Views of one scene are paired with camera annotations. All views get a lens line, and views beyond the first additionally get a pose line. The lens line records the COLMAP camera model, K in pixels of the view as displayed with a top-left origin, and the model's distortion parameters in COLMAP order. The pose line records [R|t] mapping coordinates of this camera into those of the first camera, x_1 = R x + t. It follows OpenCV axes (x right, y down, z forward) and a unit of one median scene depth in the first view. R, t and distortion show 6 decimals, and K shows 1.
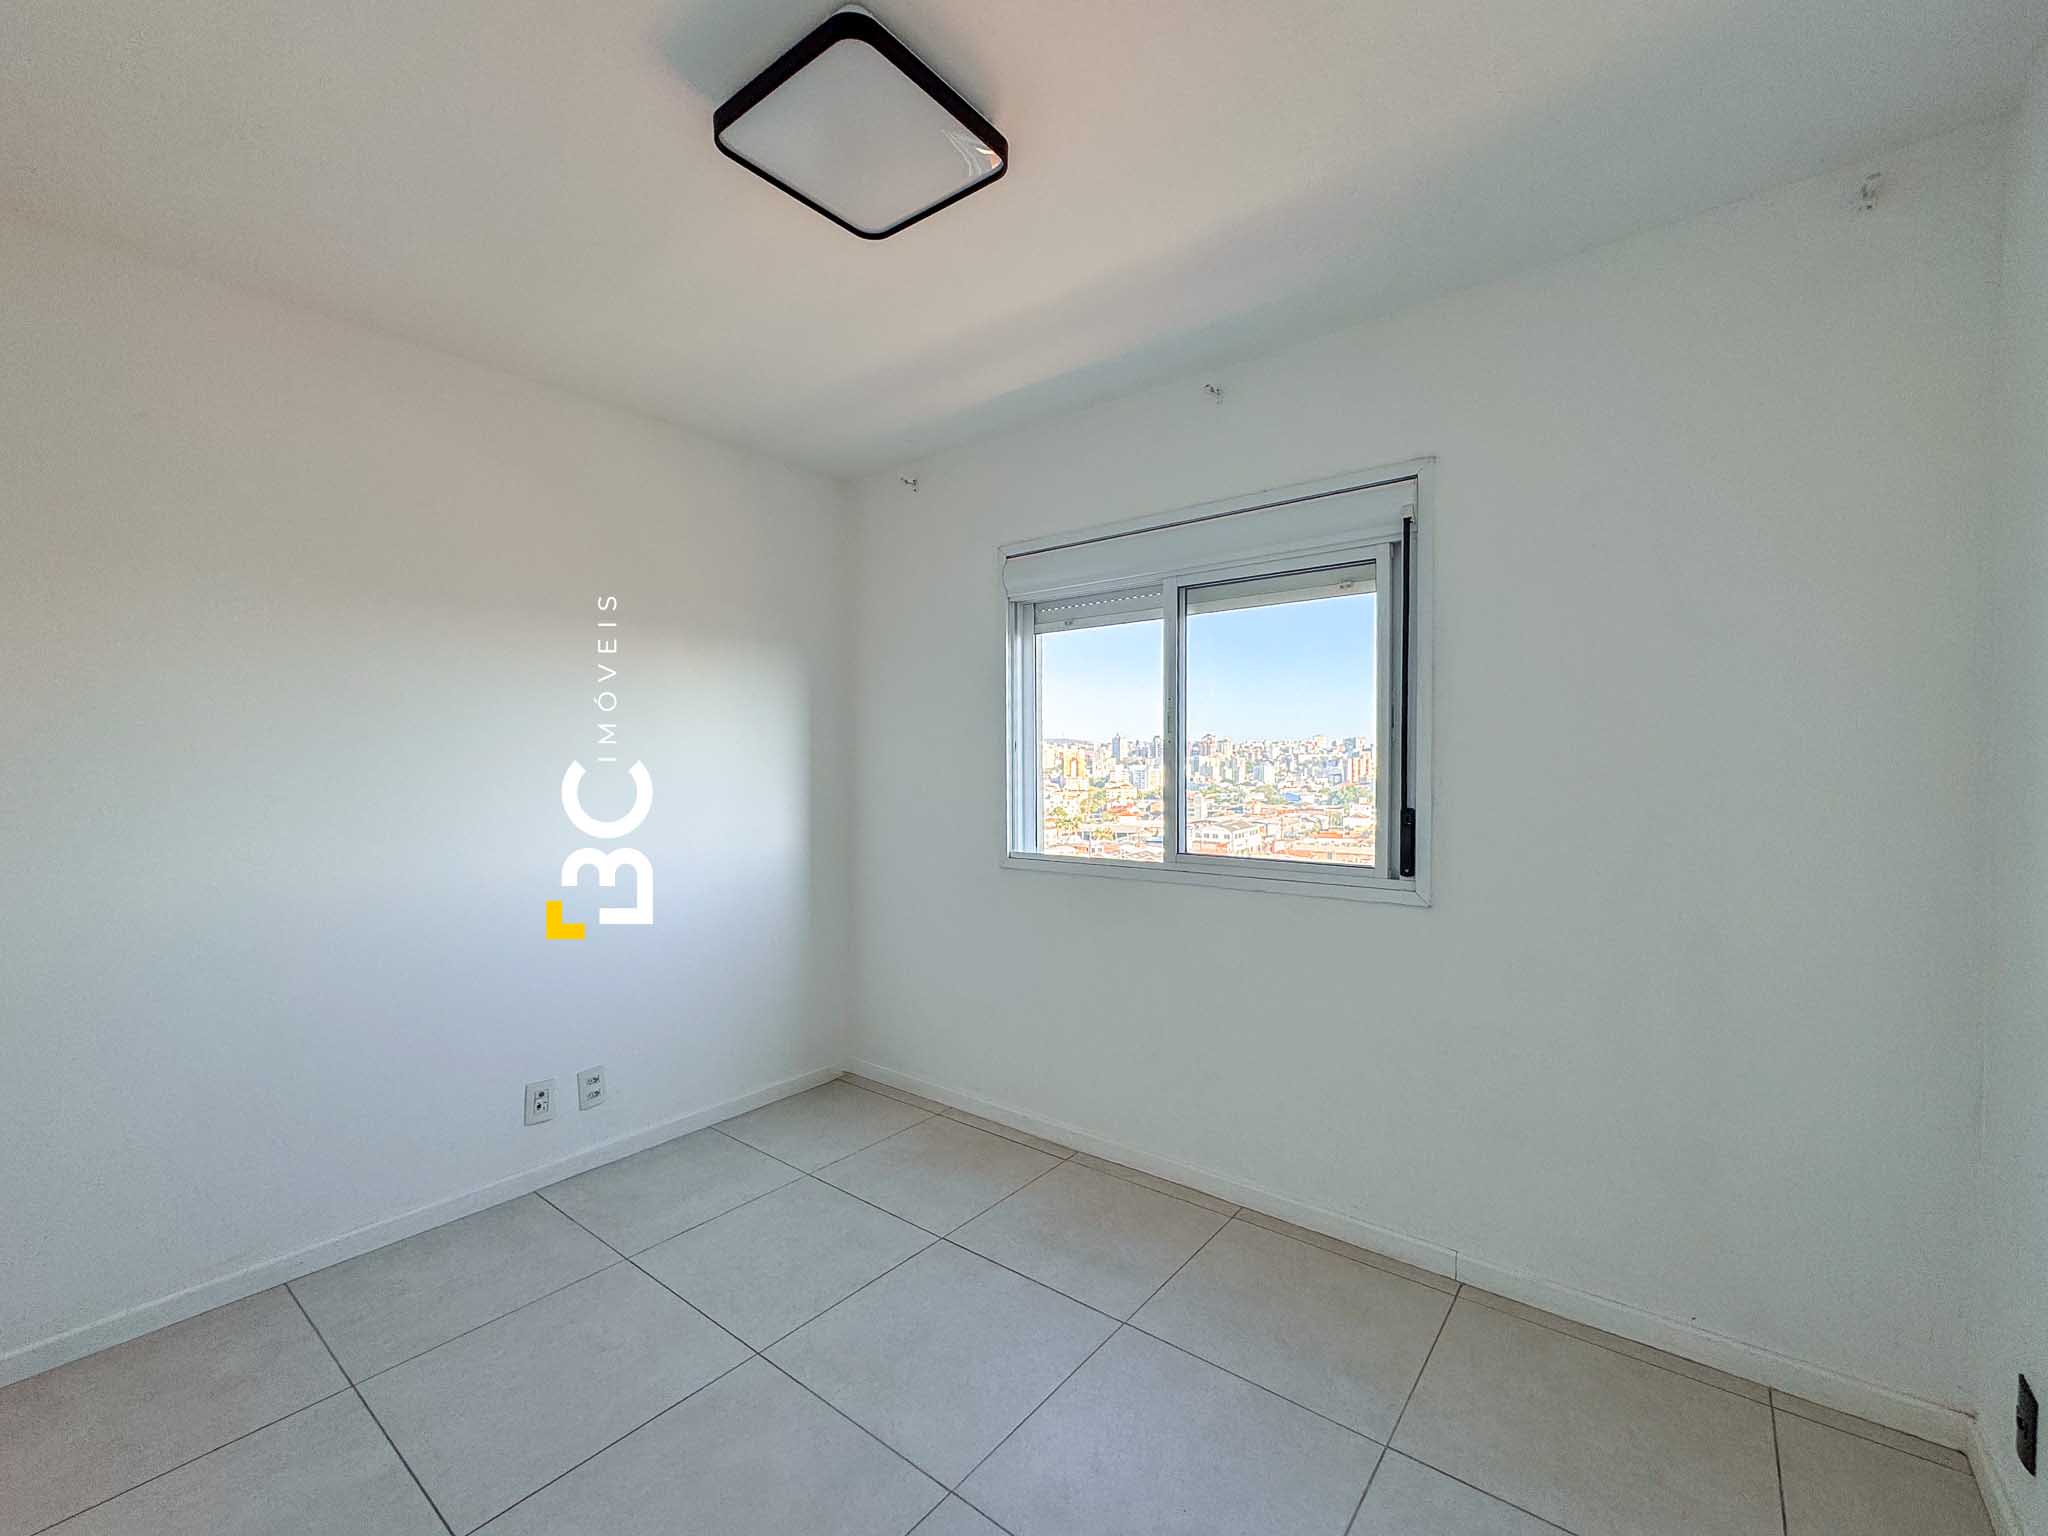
lens RADIAL K [[875.3, 0, 1024.0], [0, 875.3, 768.0], [0, 0, 1]] dist [-0.000589, 0.000023]
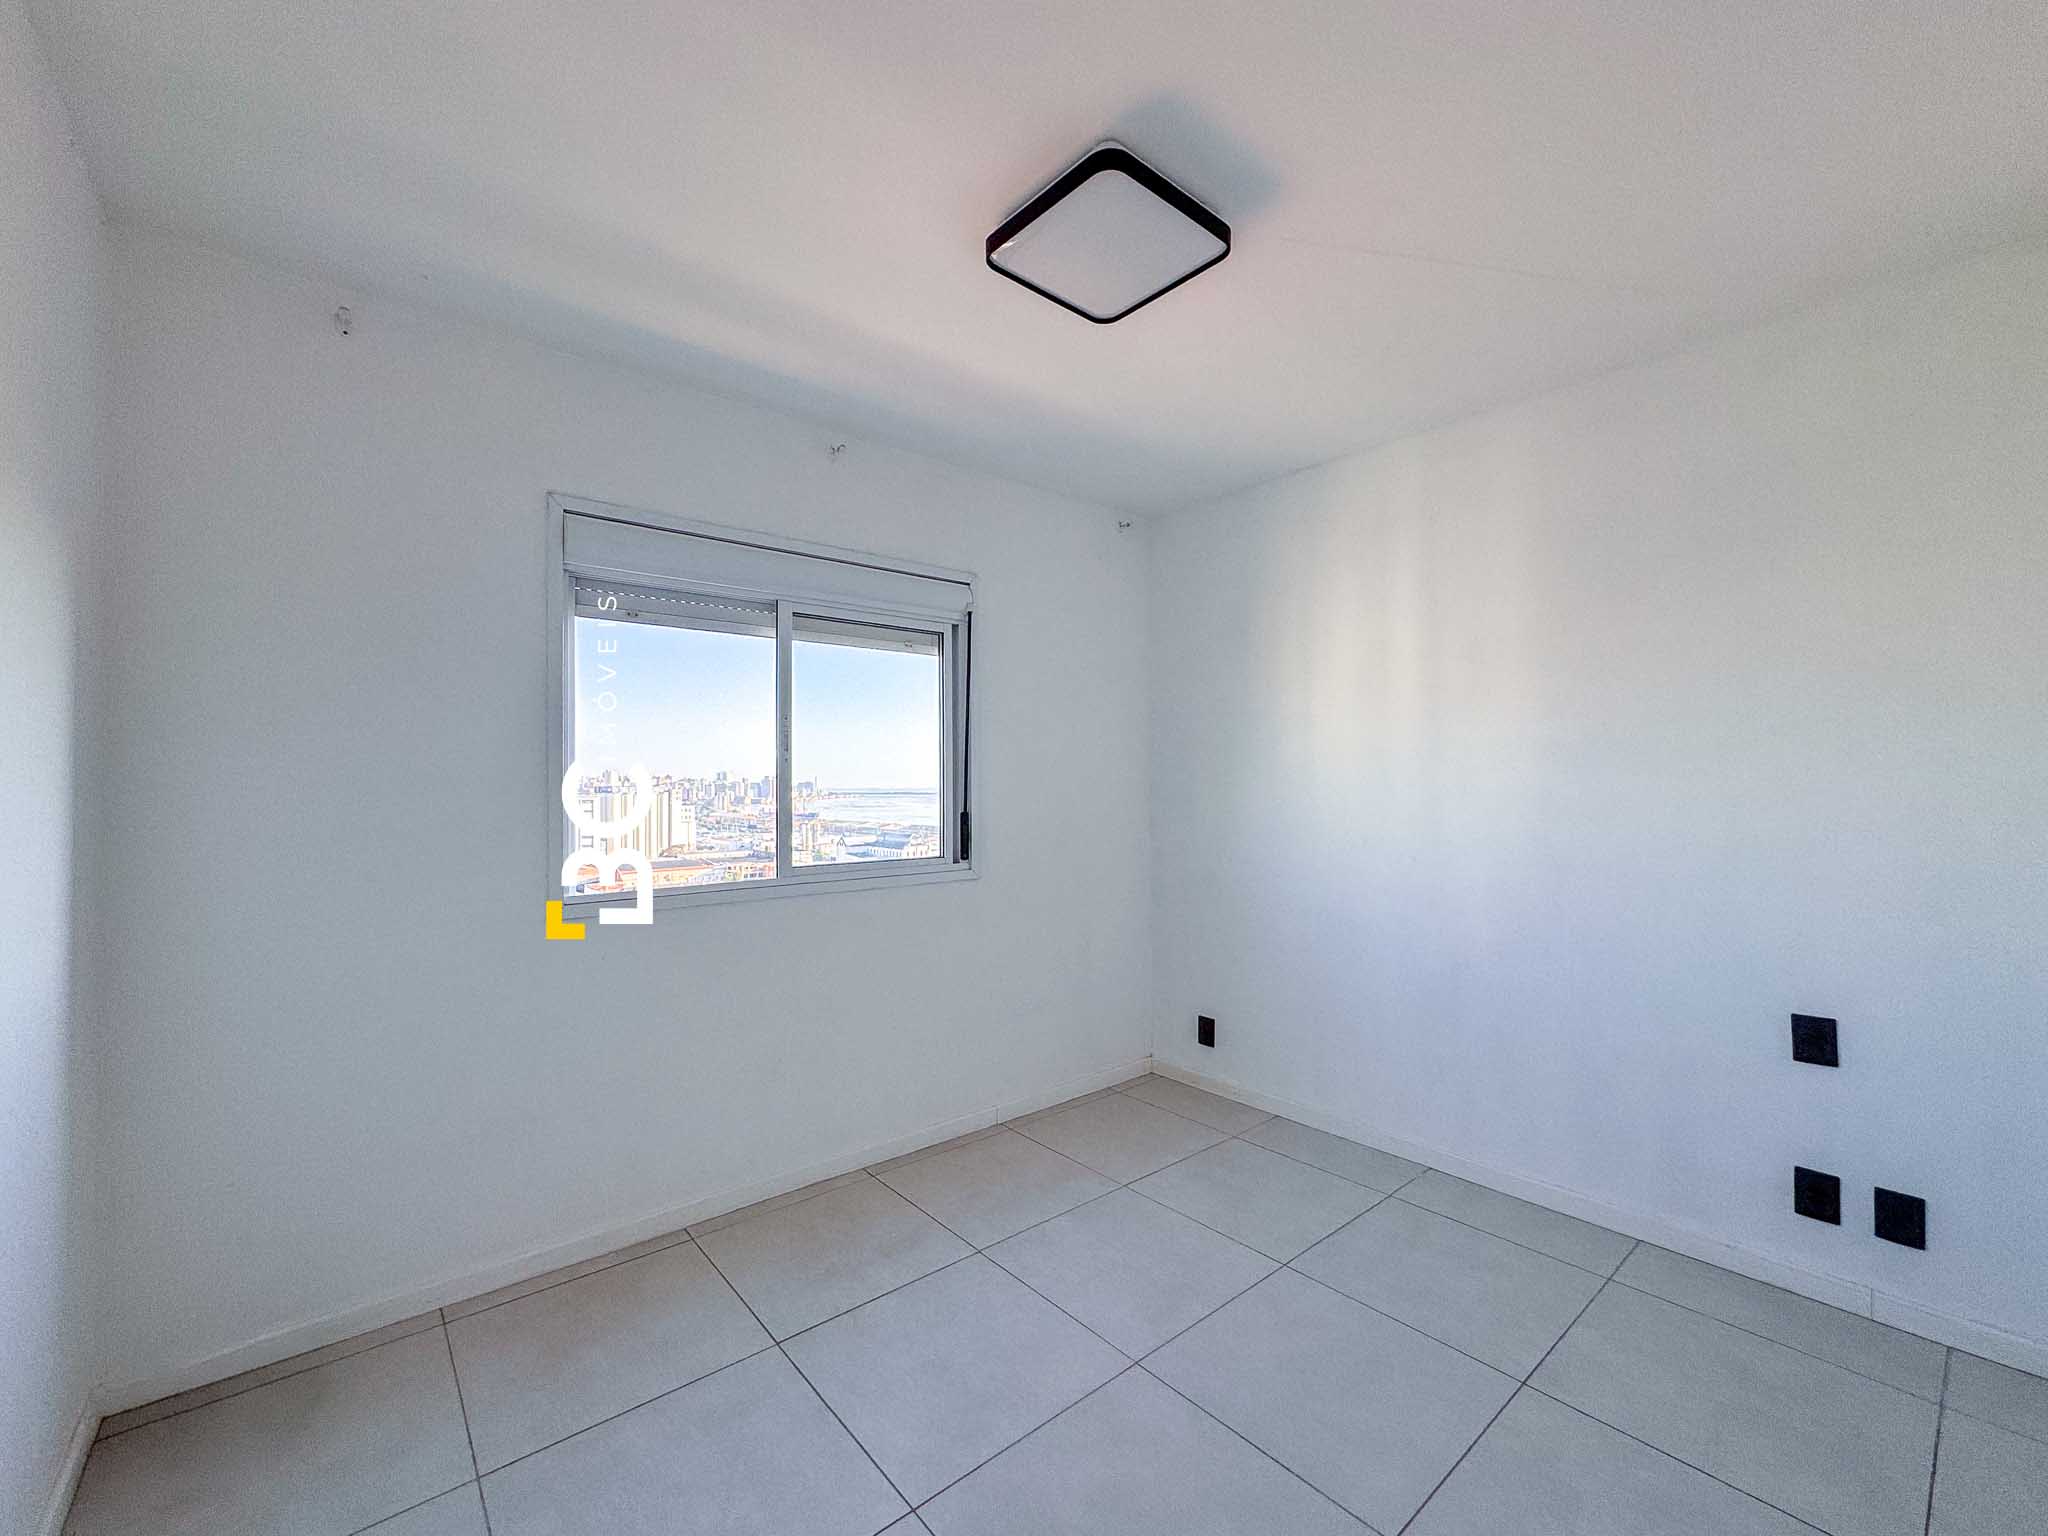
lens RADIAL K [[844.1, 0, 1036.6], [0, 844.1, 765.5], [0, 0, 1]] dist [-0.001401, 0.000146]
pose [[0.181601, 0.024621, 0.983064, -0.818535], [0.012395, 0.999550, -0.027324, 0.008667], [-0.983294, 0.017147, 0.181214, 0.575620]]
